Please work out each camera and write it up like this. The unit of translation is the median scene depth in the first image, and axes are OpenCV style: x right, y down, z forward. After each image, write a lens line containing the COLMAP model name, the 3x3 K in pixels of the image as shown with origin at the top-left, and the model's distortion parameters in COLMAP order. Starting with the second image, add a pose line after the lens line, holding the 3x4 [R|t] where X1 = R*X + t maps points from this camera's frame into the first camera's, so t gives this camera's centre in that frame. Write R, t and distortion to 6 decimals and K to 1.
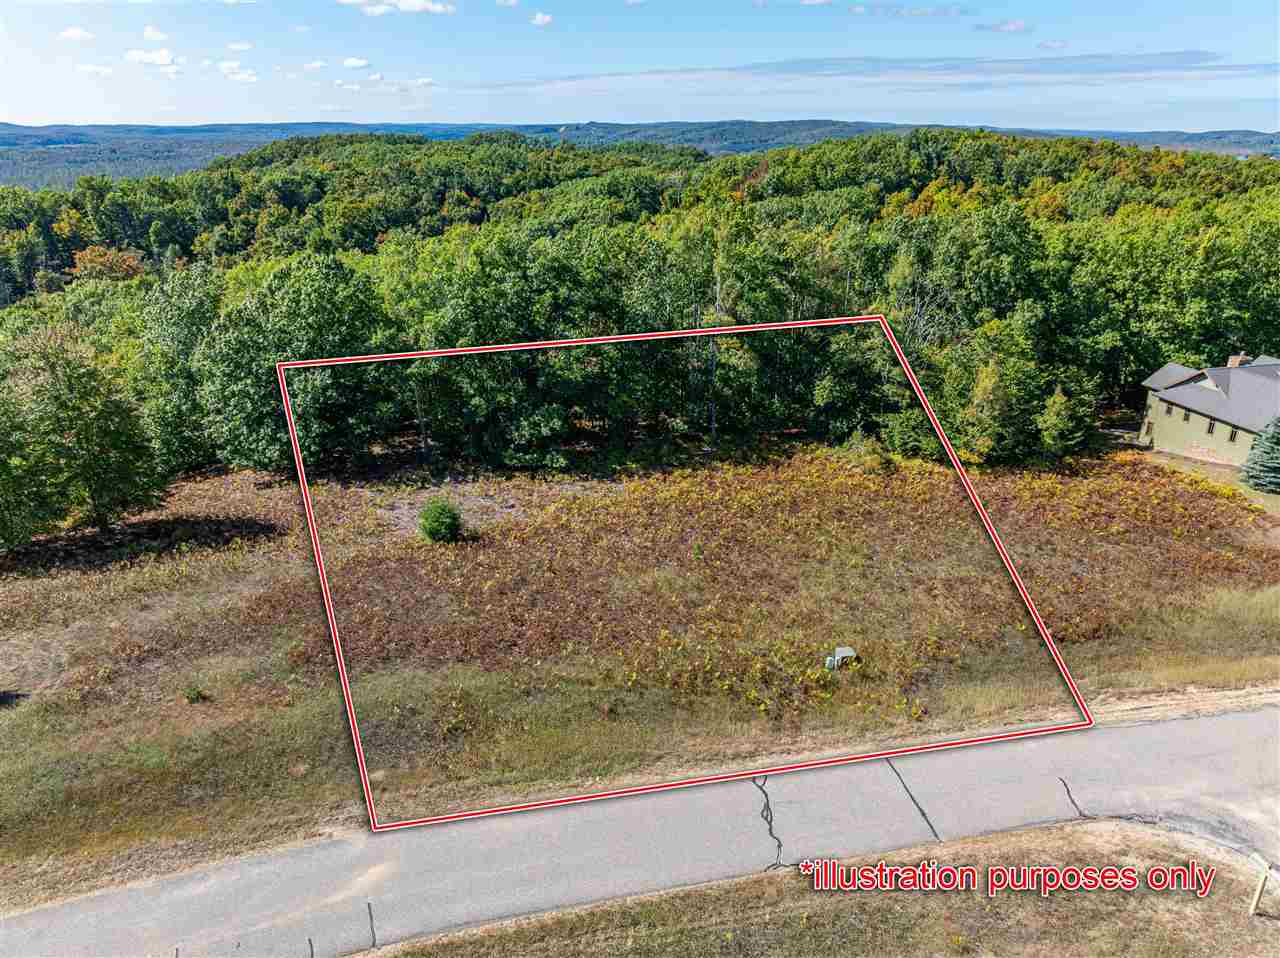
lens RADIAL K [[906.3, 0, 644.3], [0, 906.3, 481.0], [0, 0, 1]] dist [-0.048913, 0.021402]
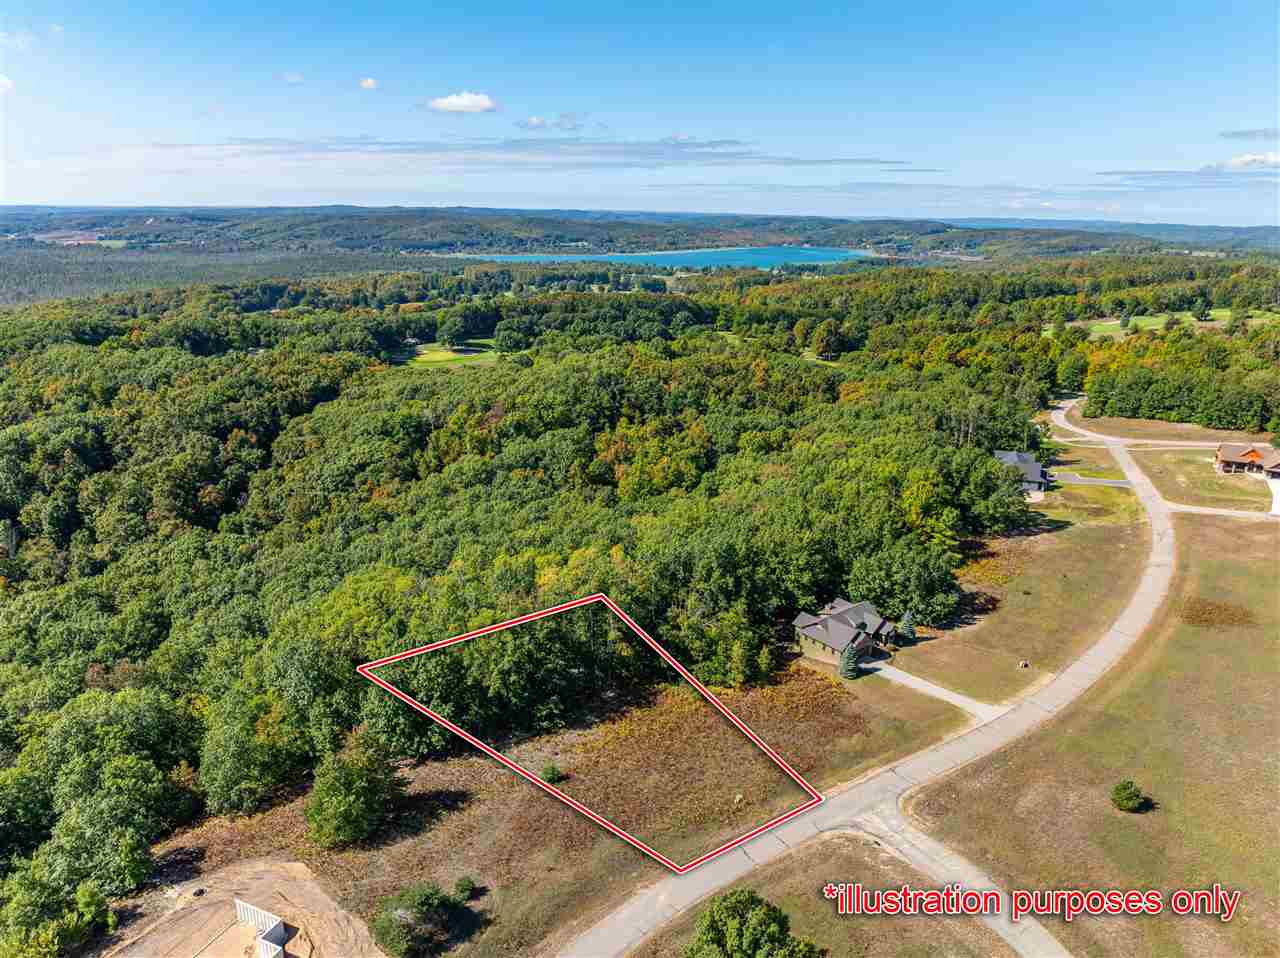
lens RADIAL K [[906.3, 0, 643.9], [0, 906.3, 478.0], [0, 0, 1]] dist [-0.048913, 0.021402]
pose [[0.915420, -0.105798, 0.388347, -0.663852], [0.137658, 0.988948, -0.055069, -0.437103], [-0.378229, 0.103871, 0.919866, -1.037093]]
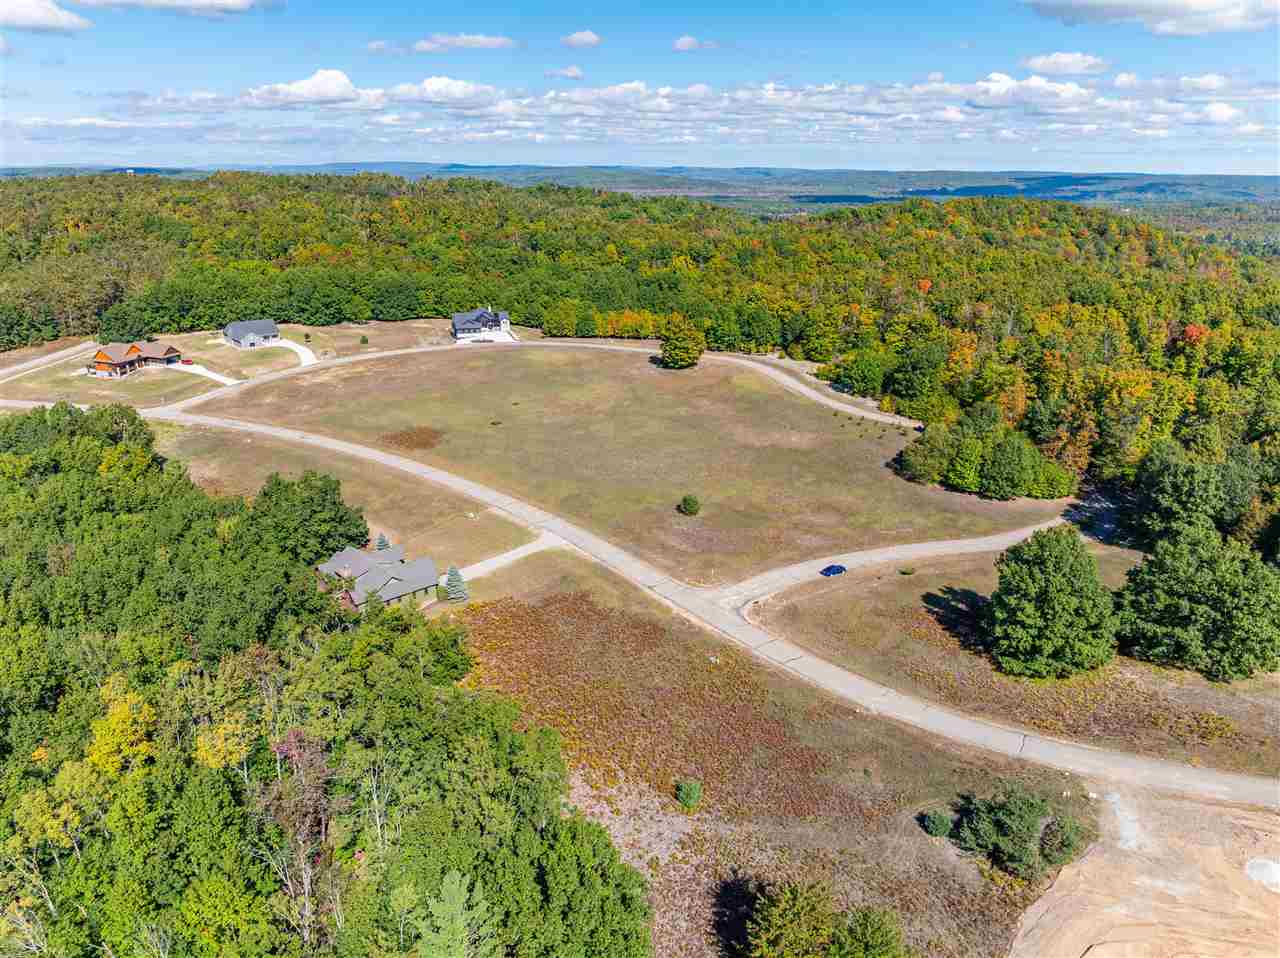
lens RADIAL K [[906.3, 0, 643.5], [0, 906.3, 481.3], [0, 0, 1]] dist [-0.048913, 0.021402]
pose [[-0.458852, -0.298297, 0.836943, -1.173233], [0.323992, 0.820929, 0.470217, -1.036052], [-0.827336, 0.486922, -0.280039, 1.021416]]
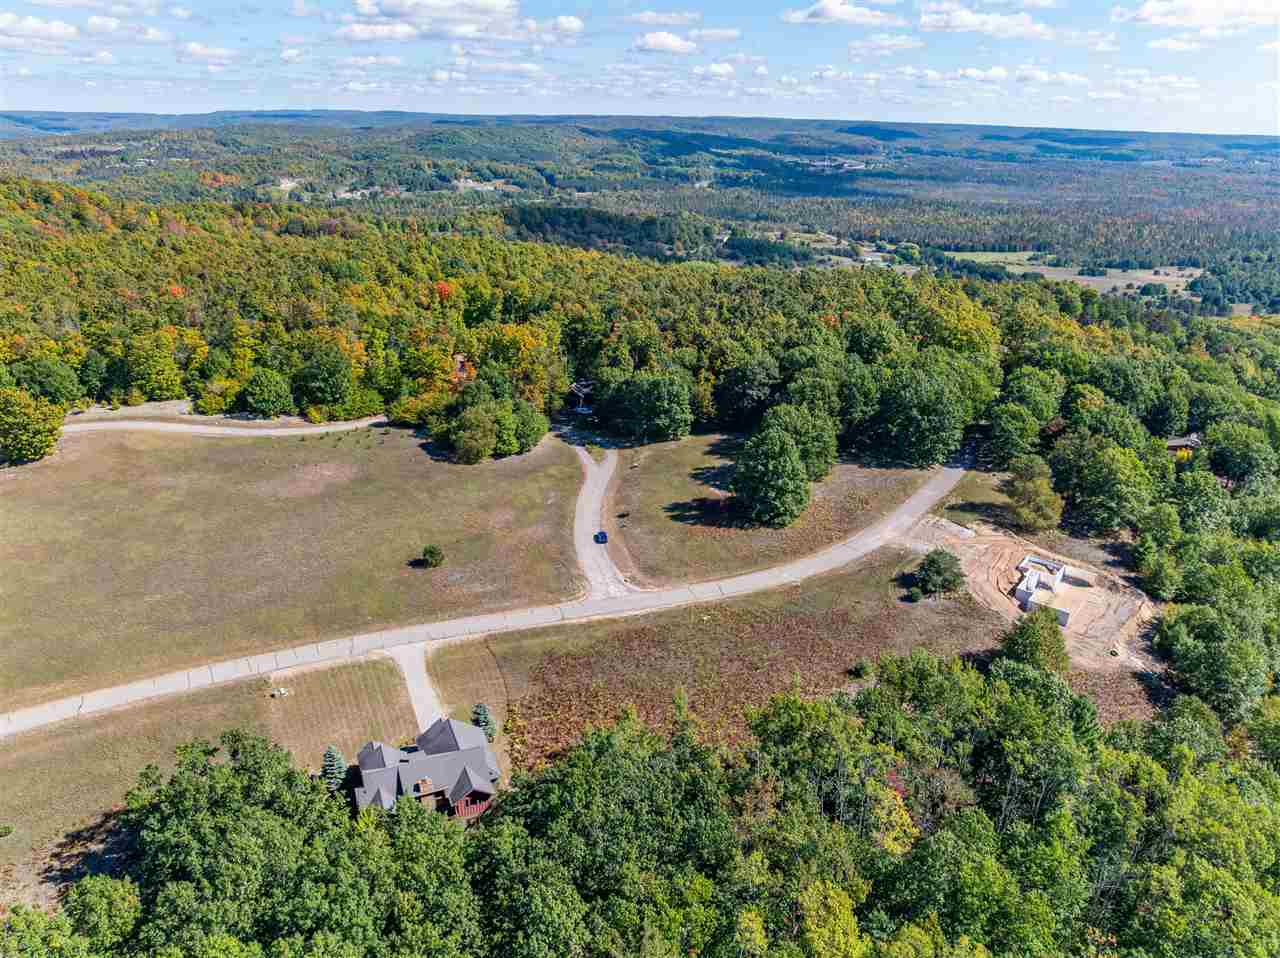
lens RADIAL K [[906.3, 0, 645.0], [0, 906.3, 483.5], [0, 0, 1]] dist [-0.048913, 0.021402]
pose [[-0.989898, 0.036057, -0.137120, 0.564088], [-0.070381, 0.714585, 0.695999, -1.638079], [0.123079, 0.698619, -0.704829, 1.887176]]
